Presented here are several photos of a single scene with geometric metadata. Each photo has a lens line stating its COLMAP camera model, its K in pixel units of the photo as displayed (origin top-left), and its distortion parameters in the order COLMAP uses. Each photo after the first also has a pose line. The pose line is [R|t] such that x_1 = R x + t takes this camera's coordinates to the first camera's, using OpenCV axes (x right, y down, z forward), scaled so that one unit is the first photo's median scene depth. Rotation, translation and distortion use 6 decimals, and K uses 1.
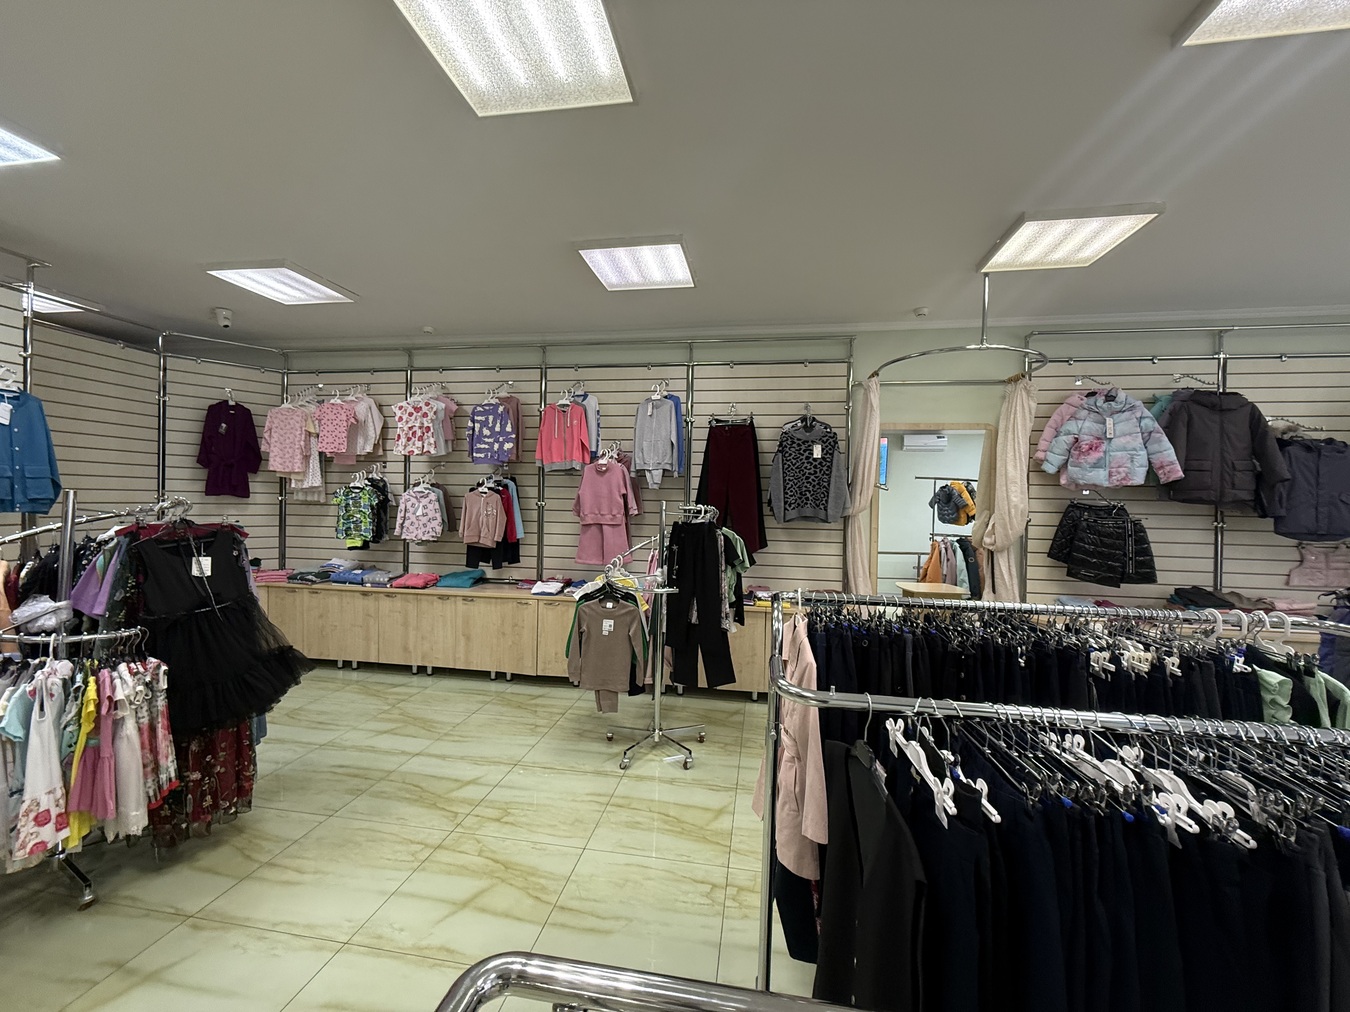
lens RADIAL K [[534.9, 0, 678.9], [0, 534.9, 507.9], [0, 0, 1]] dist [-0.001418, 0.000124]
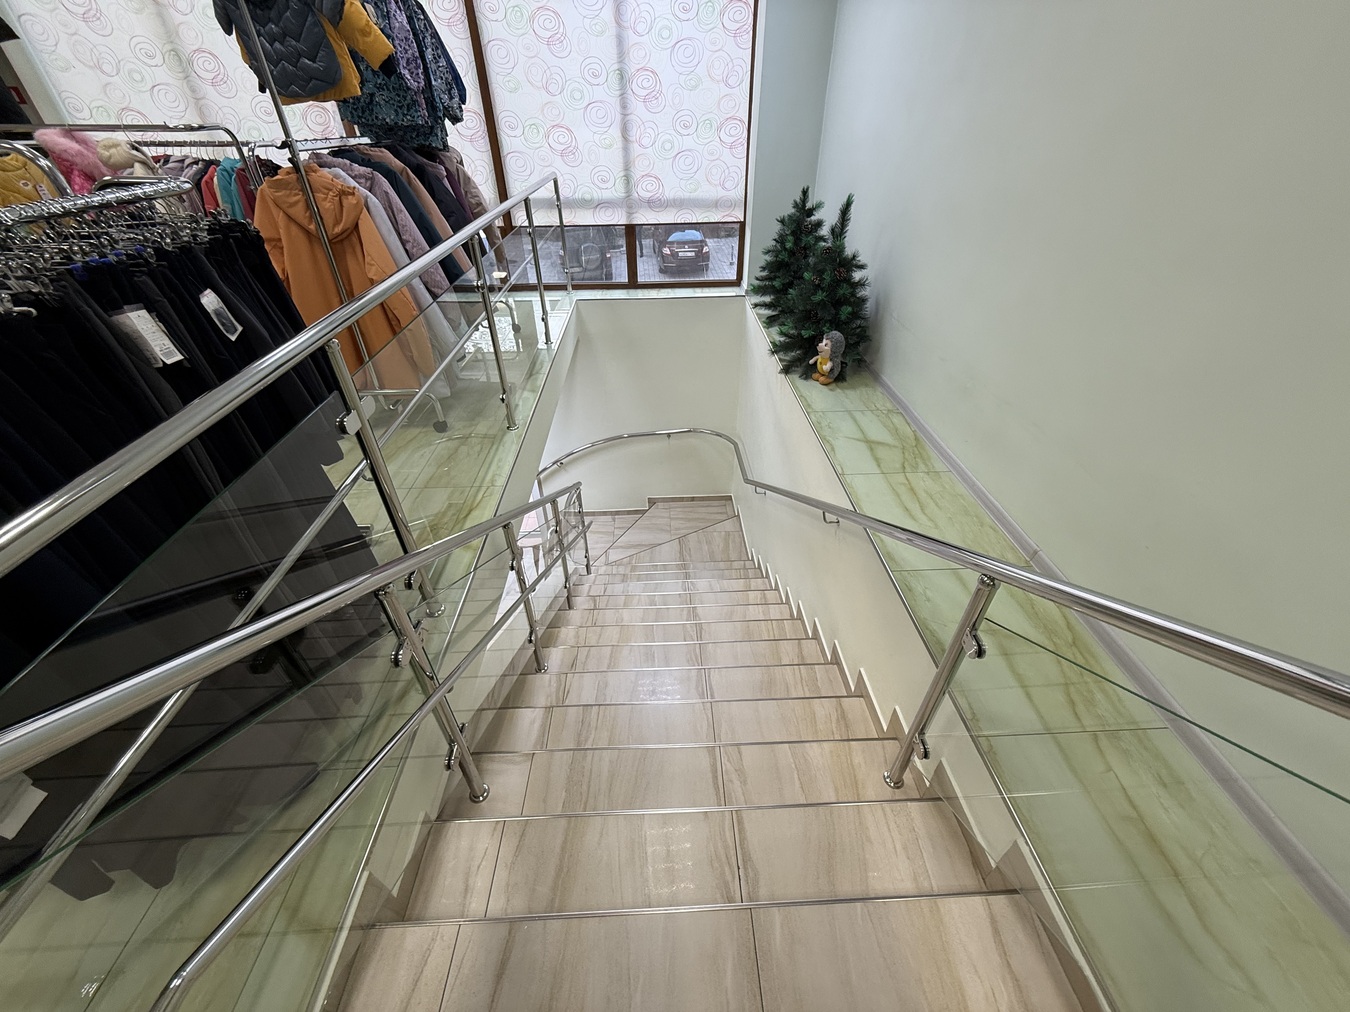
lens RADIAL K [[534.9, 0, 680.0], [0, 534.9, 507.3], [0, 0, 1]] dist [-0.001418, 0.000124]
pose [[-0.209352, -0.600516, 0.771721, -0.064785], [0.009350, 0.787944, 0.615676, 0.056562], [-0.977796, 0.136108, -0.159343, -0.018693]]
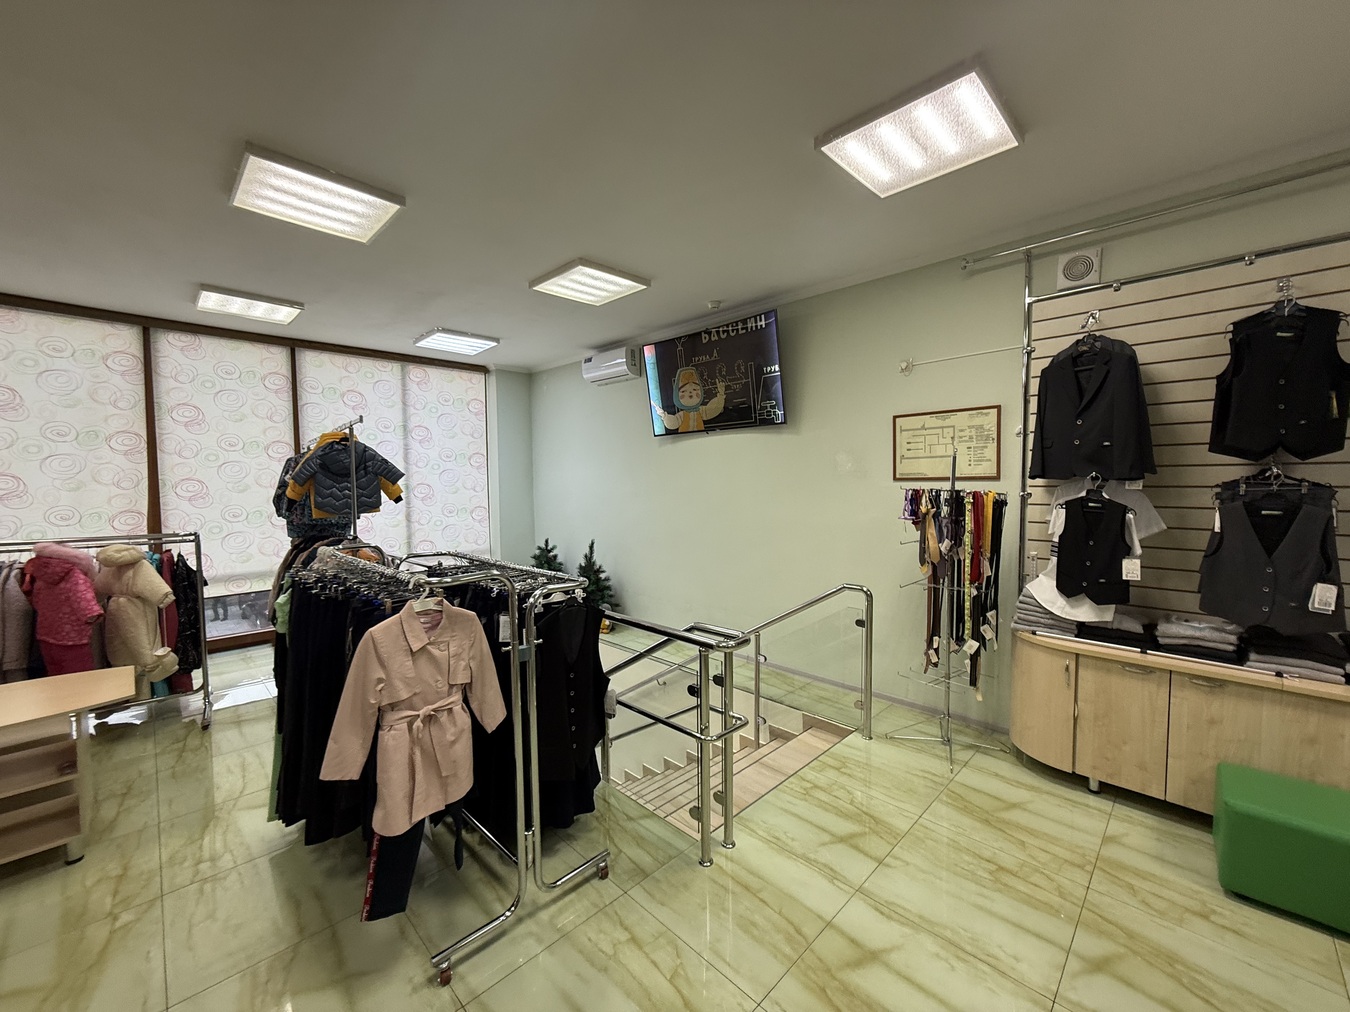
lens RADIAL K [[534.9, 0, 678.9], [0, 534.9, 514.5], [0, 0, 1]] dist [-0.001418, 0.000124]
pose [[-0.812201, -0.053442, 0.580925, -0.363990], [-0.005363, 0.996437, 0.084169, -0.031206], [-0.583354, 0.065246, -0.809593, 0.703268]]
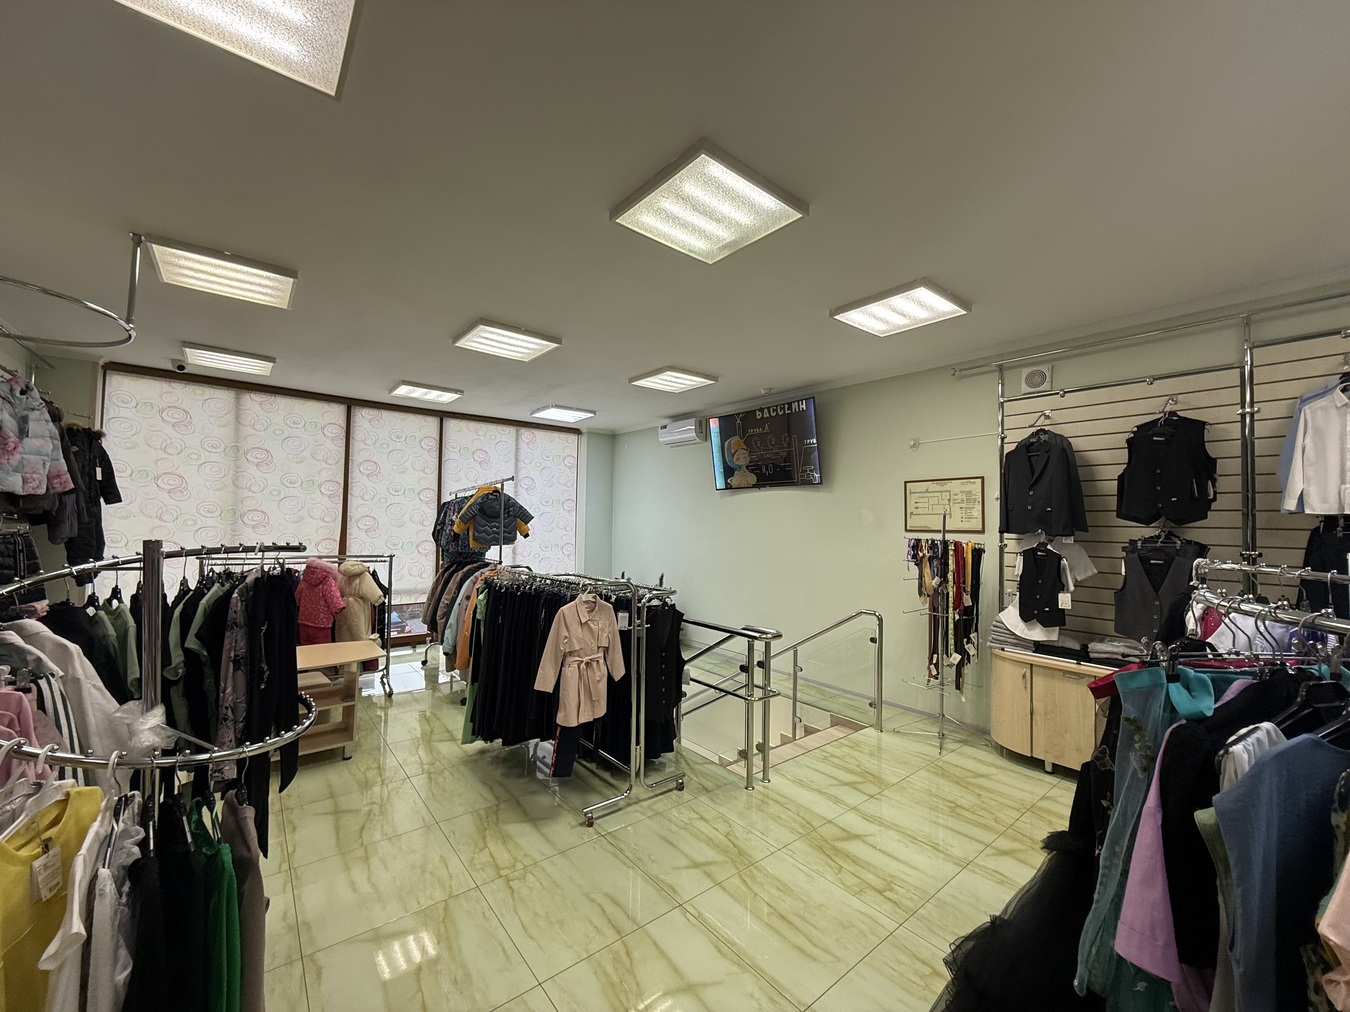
lens RADIAL K [[534.9, 0, 680.5], [0, 534.9, 512.2], [0, 0, 1]] dist [-0.001418, 0.000124]
pose [[-0.749954, -0.022577, 0.661105, -0.559635], [-0.028415, 0.999594, 0.001902, -0.046294], [-0.660880, -0.017359, -0.750291, 0.986824]]
